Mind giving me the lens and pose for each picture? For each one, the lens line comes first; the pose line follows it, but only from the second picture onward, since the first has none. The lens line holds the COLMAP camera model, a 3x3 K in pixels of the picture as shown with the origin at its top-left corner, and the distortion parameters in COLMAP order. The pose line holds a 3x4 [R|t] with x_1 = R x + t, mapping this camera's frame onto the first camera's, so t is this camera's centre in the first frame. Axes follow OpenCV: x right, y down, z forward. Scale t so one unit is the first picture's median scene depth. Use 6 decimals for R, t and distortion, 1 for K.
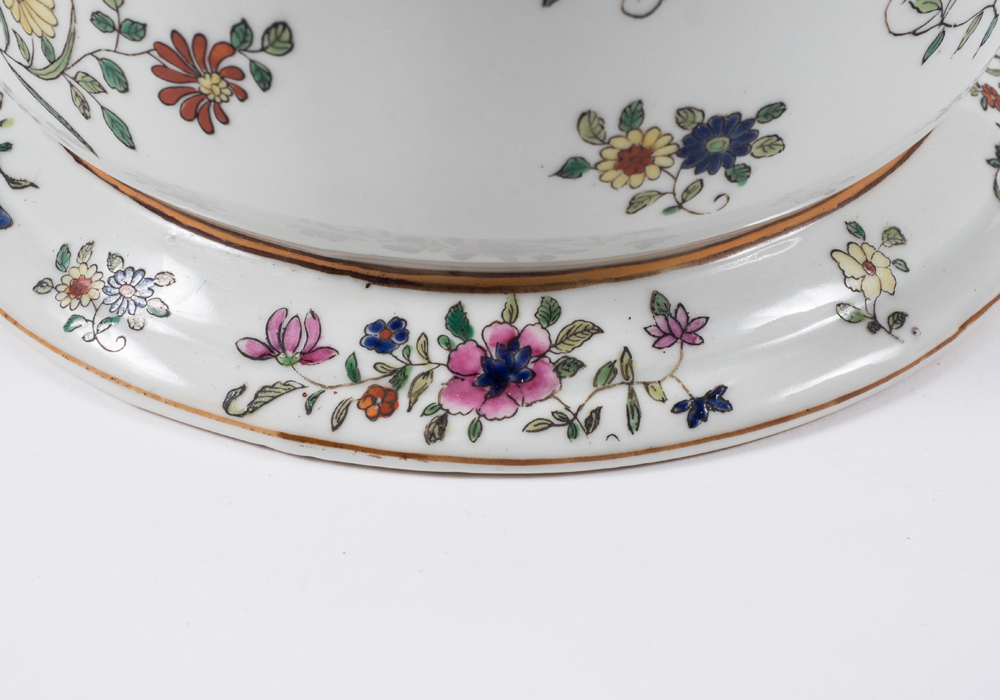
lens RADIAL K [[2413.2, 0, 500.7], [0, 2413.2, 349.8], [0, 0, 1]] dist [0.104455, 0.000000]
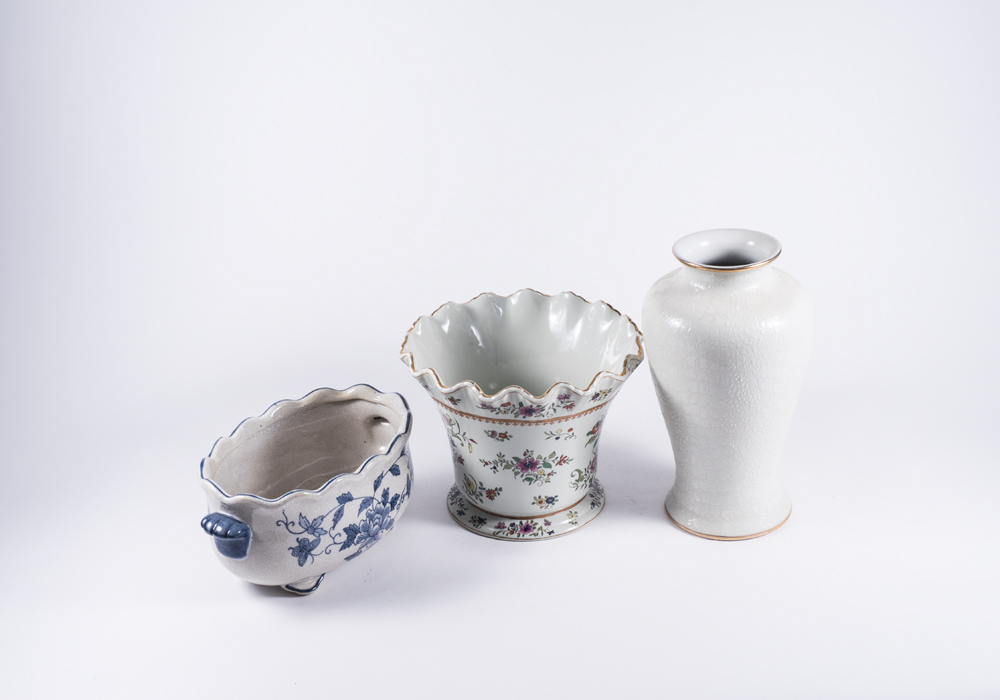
lens RADIAL K [[1509.4, 0, 501.1], [0, 1509.4, 349.7], [0, 0, 1]] dist [0.002179, 0.000000]
pose [[0.998650, -0.028432, -0.043468, 0.157252], [0.017897, 0.973987, -0.225895, 0.582730], [0.048760, 0.224812, 0.973181, -4.214877]]
